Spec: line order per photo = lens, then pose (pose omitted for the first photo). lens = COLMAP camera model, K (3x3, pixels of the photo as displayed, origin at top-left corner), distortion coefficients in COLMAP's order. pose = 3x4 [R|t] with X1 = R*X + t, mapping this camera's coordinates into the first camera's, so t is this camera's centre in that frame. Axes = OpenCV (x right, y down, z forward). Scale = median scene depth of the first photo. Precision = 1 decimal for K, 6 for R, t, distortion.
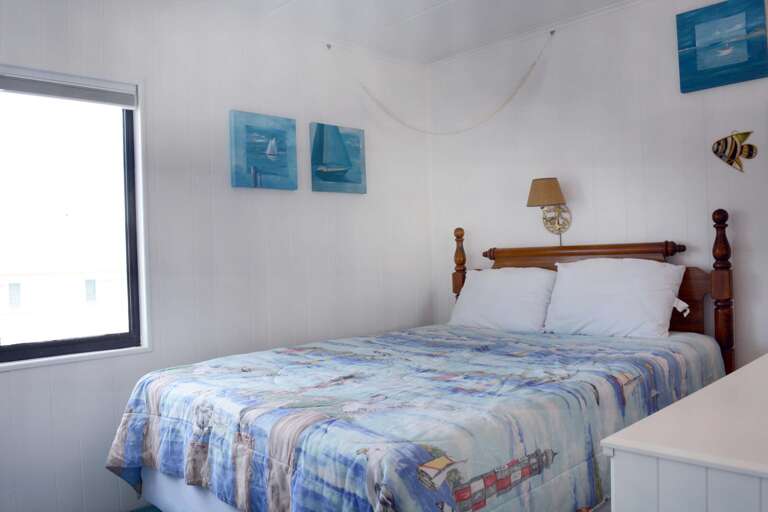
lens RADIAL K [[621.7, 0, 382.2], [0, 621.7, 247.4], [0, 0, 1]] dist [-0.091118, 0.016021]
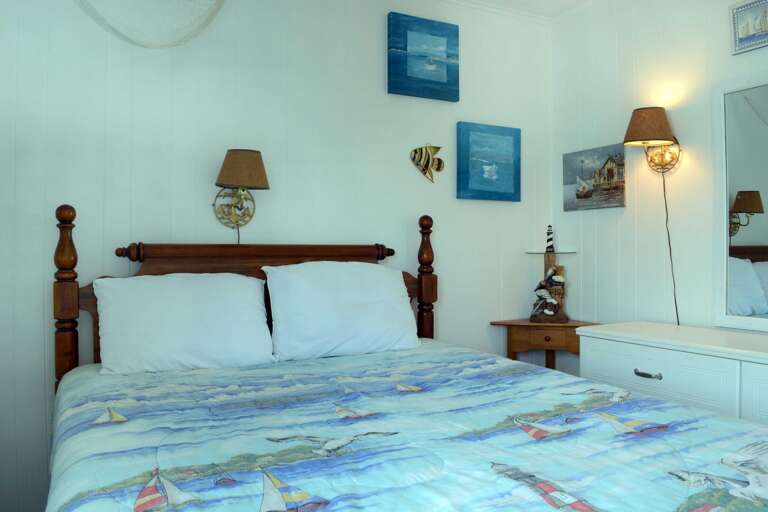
lens RADIAL K [[621.7, 0, 382.2], [0, 621.7, 247.4], [0, 0, 1]] dist [-0.091118, 0.016021]
pose [[0.266166, 0.031540, 0.963411, -0.469423], [-0.025701, 0.999341, -0.025616, 0.019734], [-0.963585, -0.017943, 0.266801, 0.762284]]
